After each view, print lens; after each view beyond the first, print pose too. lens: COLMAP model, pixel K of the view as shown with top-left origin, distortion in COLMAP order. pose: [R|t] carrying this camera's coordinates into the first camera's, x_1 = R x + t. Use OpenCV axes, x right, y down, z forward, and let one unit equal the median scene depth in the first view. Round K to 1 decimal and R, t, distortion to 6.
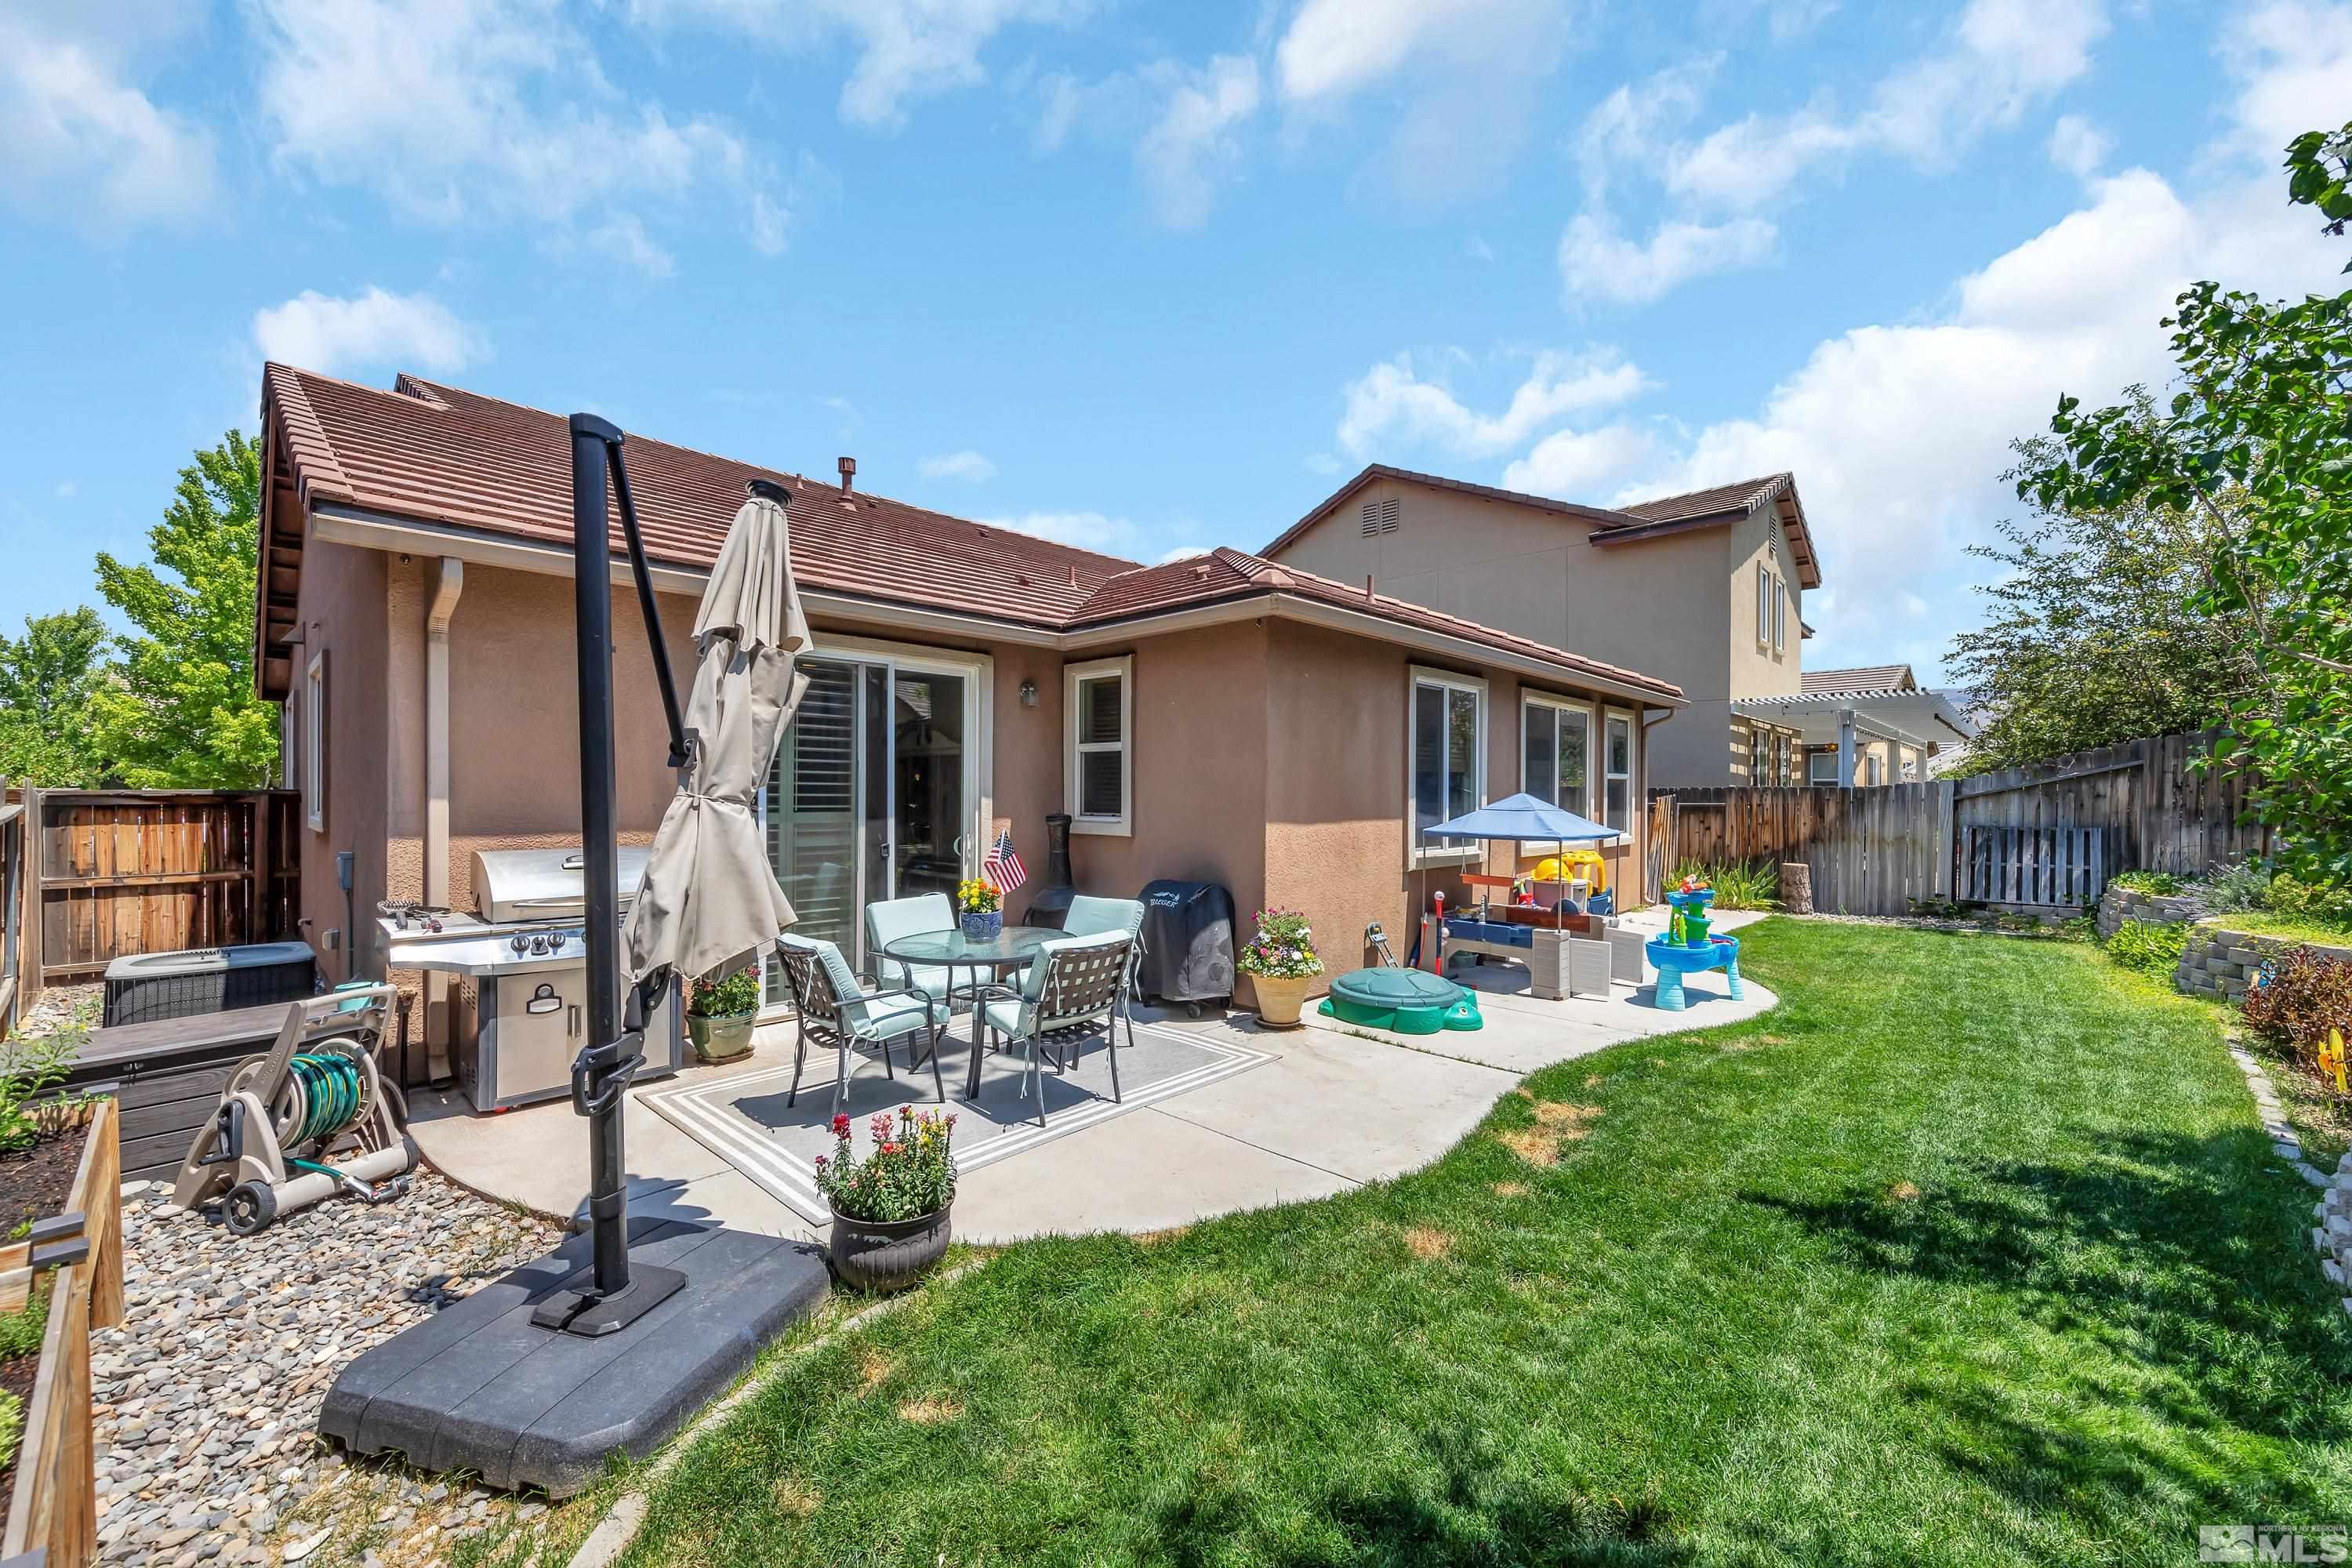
lens RADIAL K [[921.3, 0, 1184.0], [0, 921.3, 789.1], [0, 0, 1]] dist [0.000206, -0.000178]
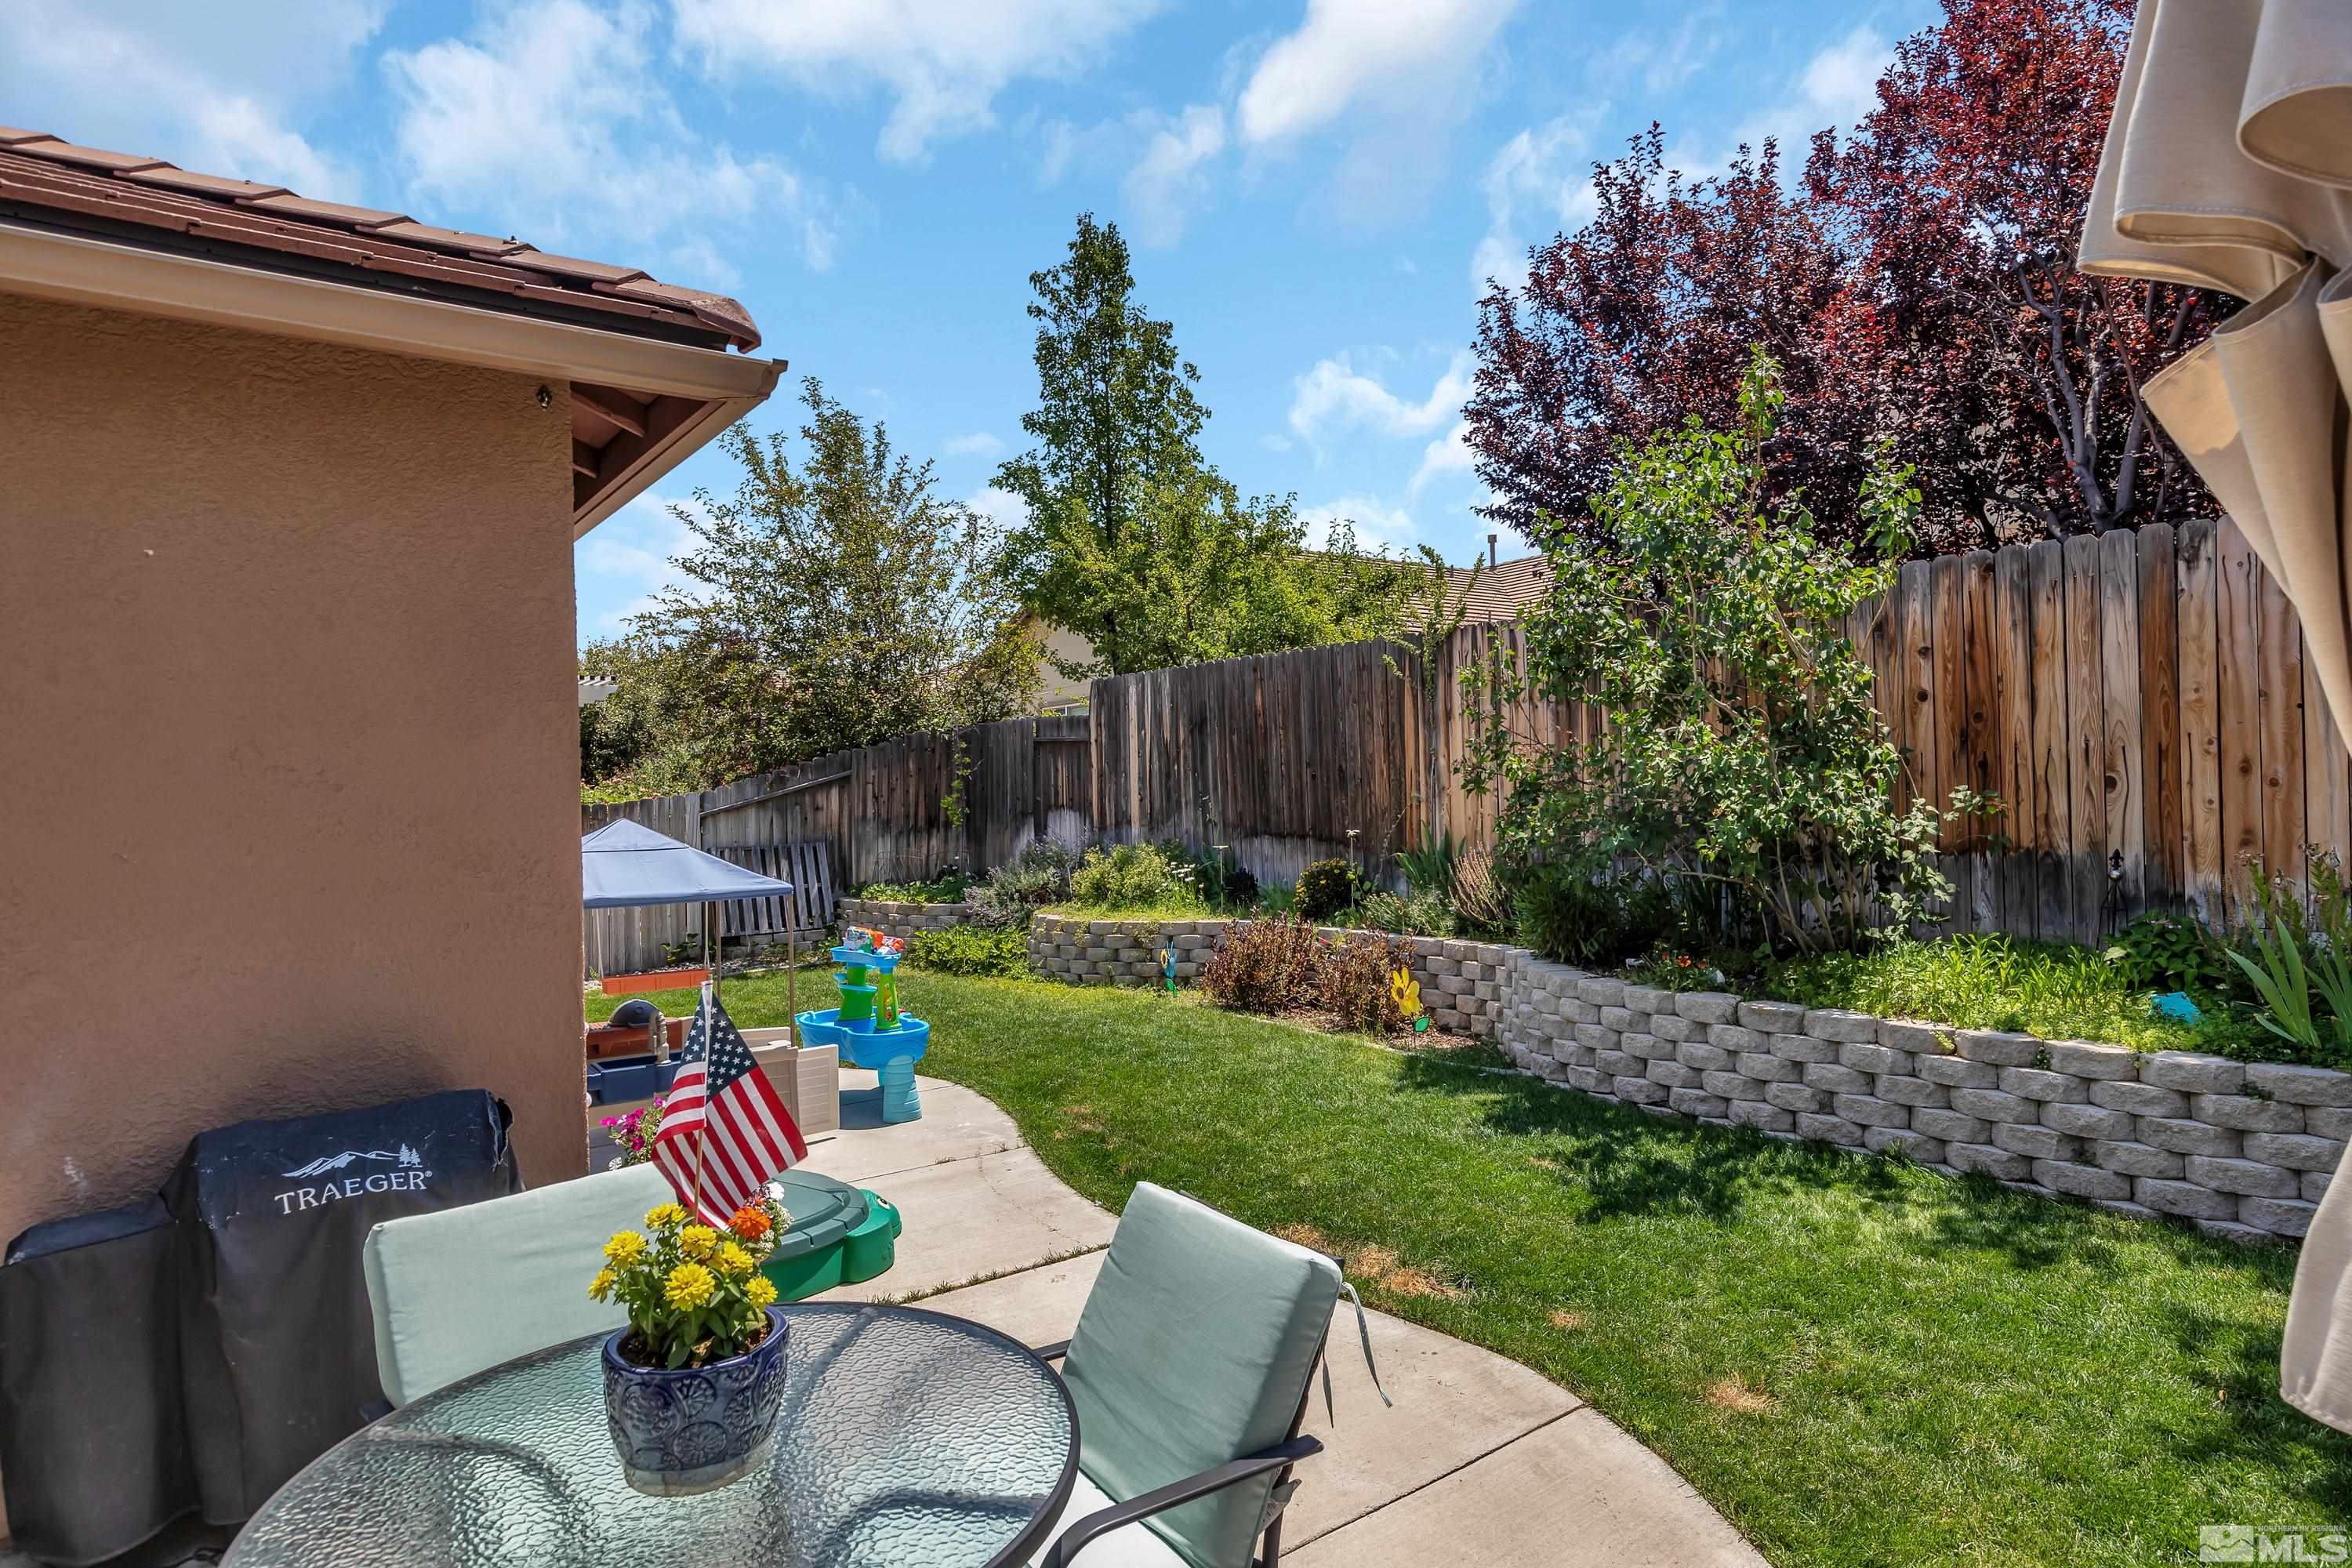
lens RADIAL K [[1336.8, 0, 1176.0], [0, 1336.8, 784.0], [0, 0, 1]] dist [-0.000562, -0.000144]
pose [[0.134342, 0.001701, 0.990934, -0.309145], [0.024635, 0.999684, -0.005056, -0.001476], [-0.990629, 0.025091, 0.134257, 0.469067]]
